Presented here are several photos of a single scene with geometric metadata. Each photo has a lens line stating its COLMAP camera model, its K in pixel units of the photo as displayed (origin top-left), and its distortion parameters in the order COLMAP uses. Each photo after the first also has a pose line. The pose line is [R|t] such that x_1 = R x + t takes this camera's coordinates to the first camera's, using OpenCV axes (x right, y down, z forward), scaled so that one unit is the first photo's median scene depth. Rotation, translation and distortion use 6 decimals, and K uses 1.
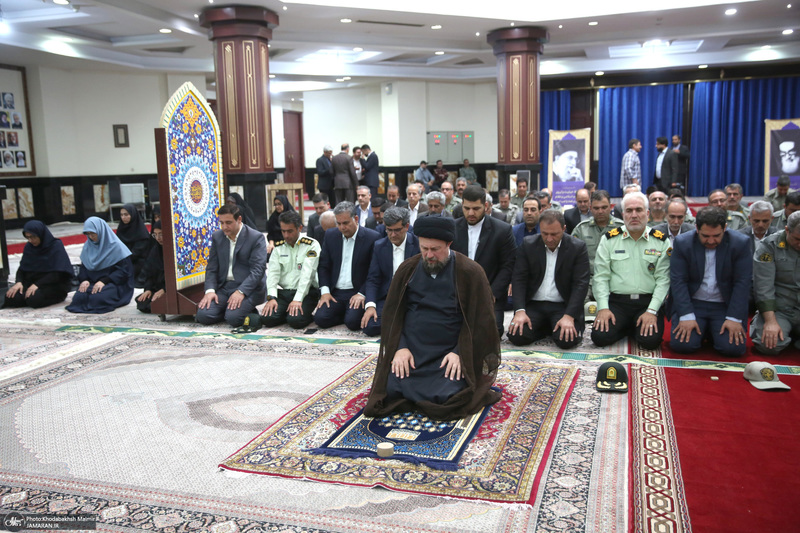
lens RADIAL K [[705.5, 0, 400.0], [0, 705.5, 266.5], [0, 0, 1]] dist [-0.006846, 0.007396]
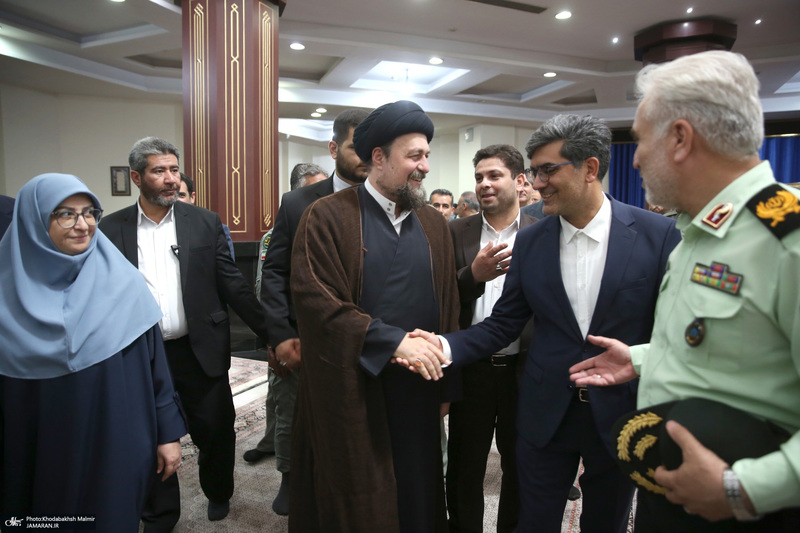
lens RADIAL K [[539.8, 0, 400.0], [0, 539.8, 266.5], [0, 0, 1]] dist [-0.100733, 0.080268]
pose [[0.993706, 0.037748, -0.105470, -0.093621], [-0.043835, 0.997468, -0.056001, -0.226432], [0.103089, 0.060272, 0.992844, 1.437015]]
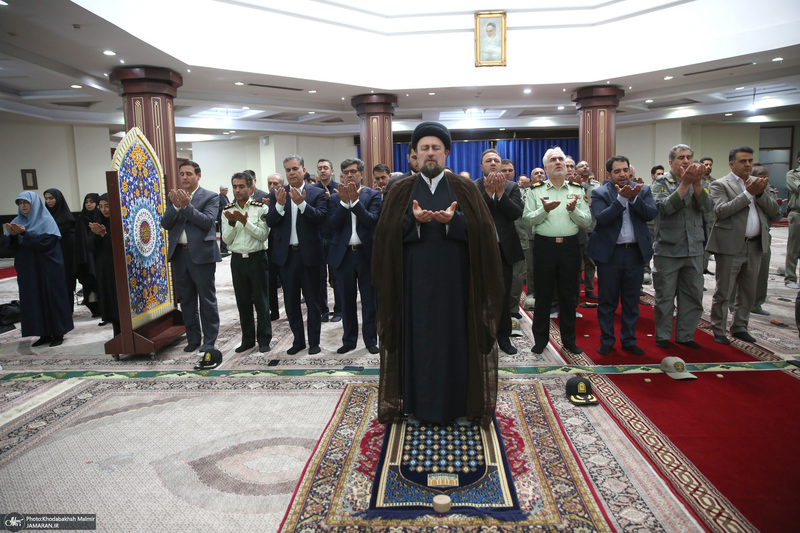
lens RADIAL K [[539.8, 0, 400.0], [0, 539.8, 266.5], [0, 0, 1]] dist [-0.100733, 0.080268]
pose [[0.966671, -0.038020, 0.253183, -0.131920], [0.043242, 0.998951, -0.015090, -0.029606], [-0.252344, 0.025535, 0.967301, 0.162752]]
